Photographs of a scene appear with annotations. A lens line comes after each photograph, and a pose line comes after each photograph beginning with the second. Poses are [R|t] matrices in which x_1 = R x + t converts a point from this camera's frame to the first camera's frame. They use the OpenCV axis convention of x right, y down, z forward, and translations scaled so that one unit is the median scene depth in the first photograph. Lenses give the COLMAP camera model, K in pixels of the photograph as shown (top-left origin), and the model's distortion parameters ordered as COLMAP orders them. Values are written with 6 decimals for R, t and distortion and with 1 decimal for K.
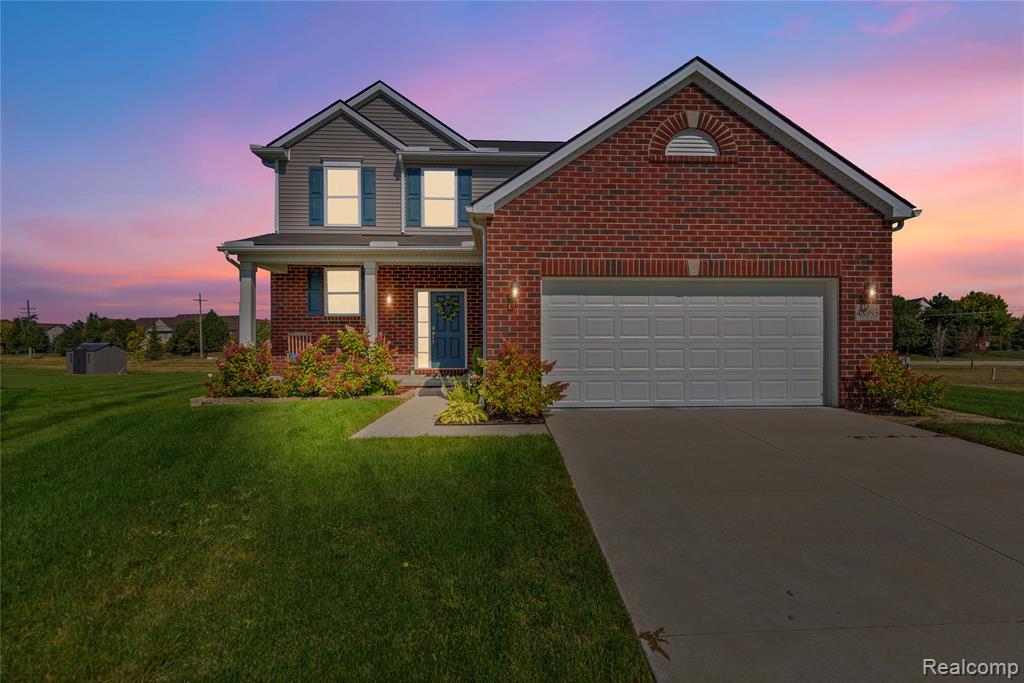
lens RADIAL K [[469.4, 0, 513.9], [0, 469.4, 343.7], [0, 0, 1]] dist [-0.000543, 0.002308]
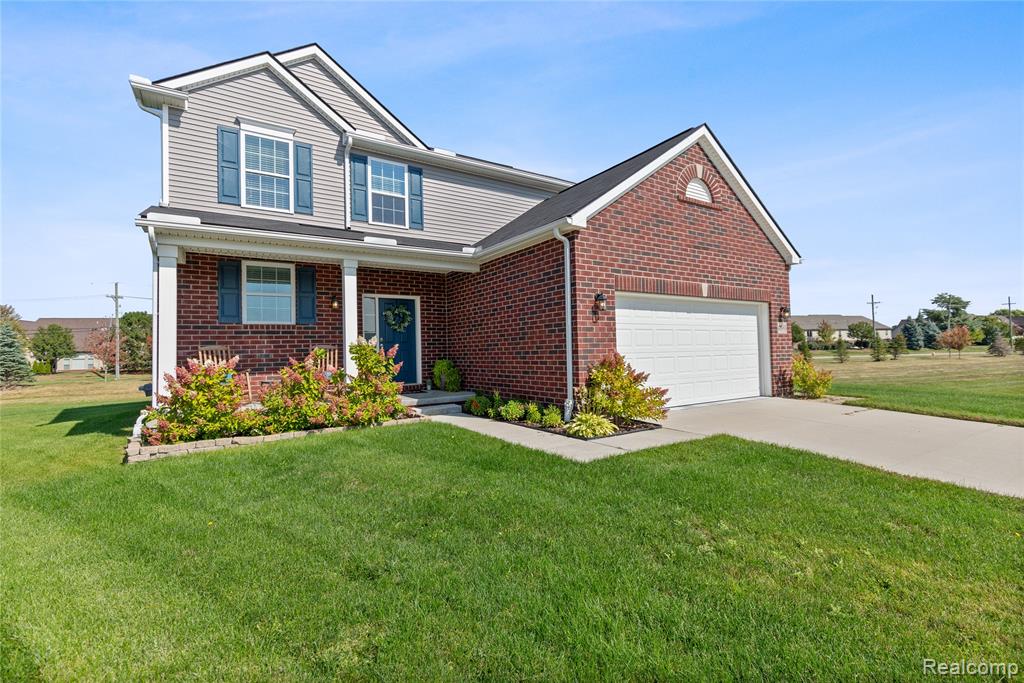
lens RADIAL K [[469.4, 0, 513.0], [0, 469.4, 338.0], [0, 0, 1]] dist [-0.000543, 0.002308]
pose [[0.857652, -0.000195, 0.514230, -0.671795], [0.018372, 0.999373, -0.030263, -0.007912], [-0.513902, 0.035402, 0.857118, 0.201560]]
